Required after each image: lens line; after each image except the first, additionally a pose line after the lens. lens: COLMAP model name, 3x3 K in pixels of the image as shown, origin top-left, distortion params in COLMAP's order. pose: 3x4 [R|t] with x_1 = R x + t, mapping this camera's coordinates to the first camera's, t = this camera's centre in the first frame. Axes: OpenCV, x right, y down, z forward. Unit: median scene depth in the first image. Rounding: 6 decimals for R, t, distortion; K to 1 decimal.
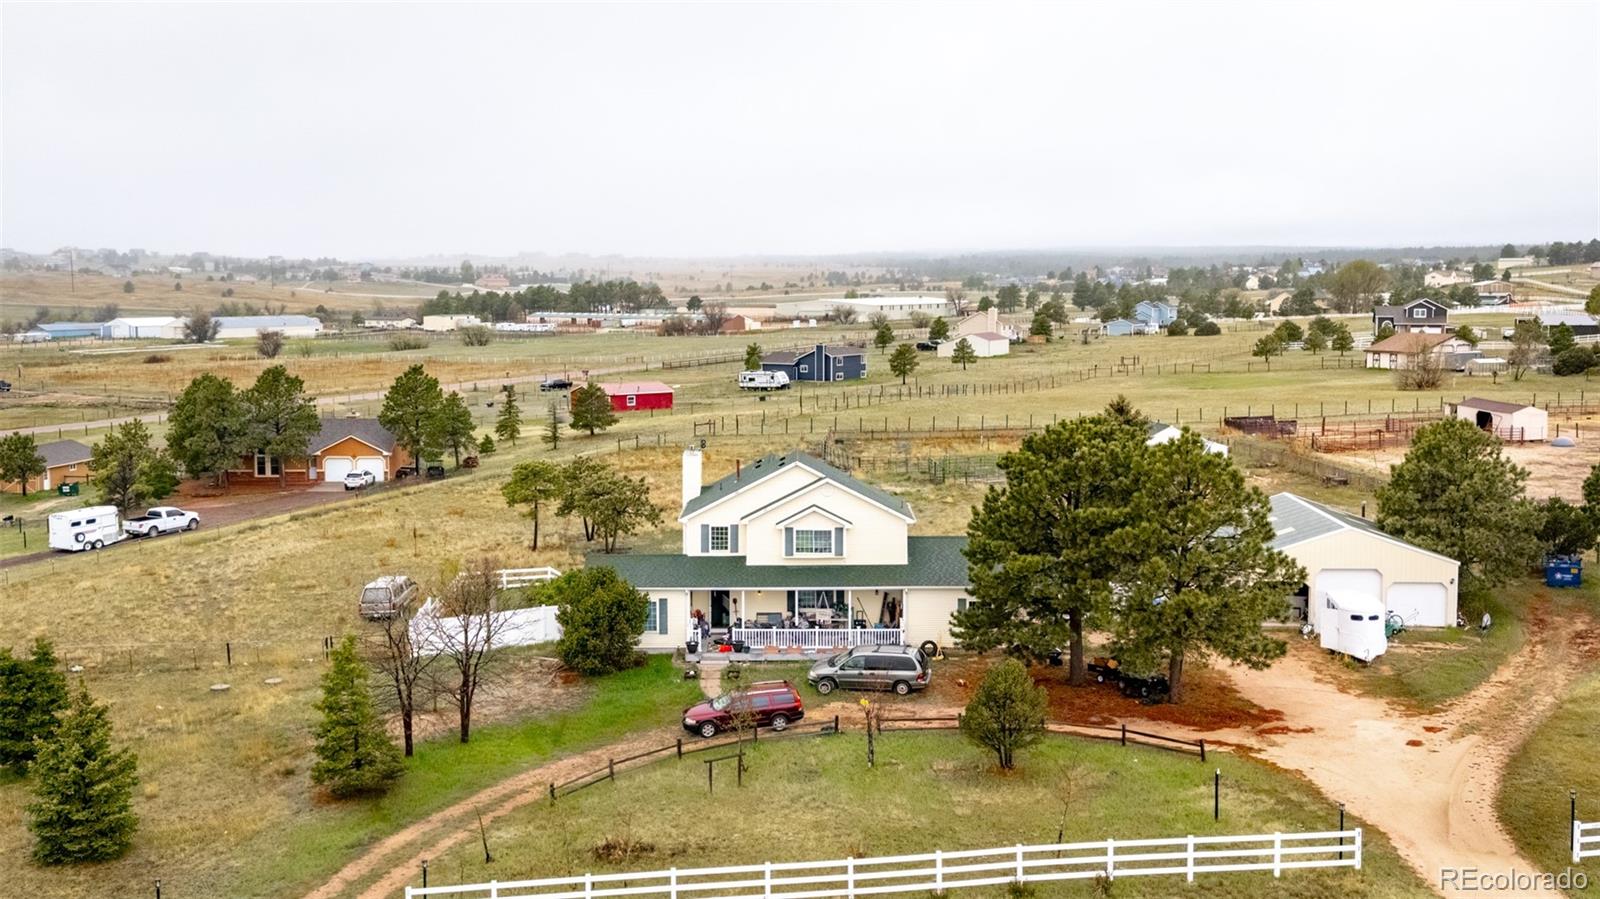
lens RADIAL K [[1591.4, 0, 812.6], [0, 1591.4, 414.1], [0, 0, 1]] dist [0.071063, -0.088496]
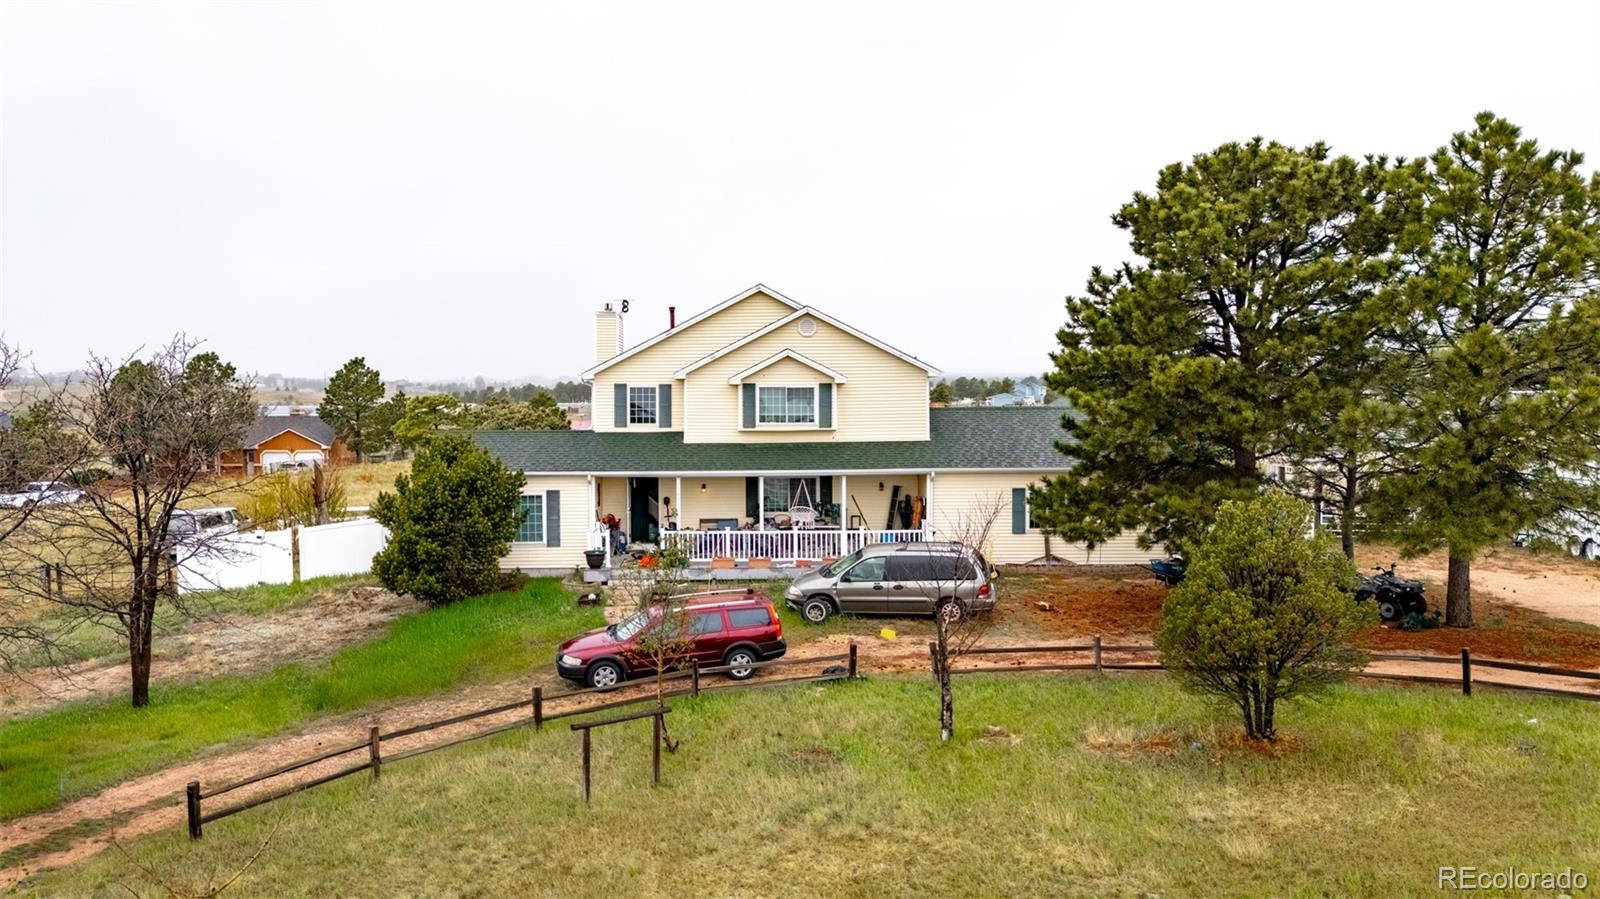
lens RADIAL K [[1213.2, 0, 771.9], [0, 1213.2, 449.3], [0, 0, 1]] dist [0.042834, -0.008681]
pose [[0.999773, -0.003337, 0.021058, -0.015947], [0.004168, 0.999210, -0.039530, 0.117688], [-0.020909, 0.039609, 0.998996, 0.505055]]
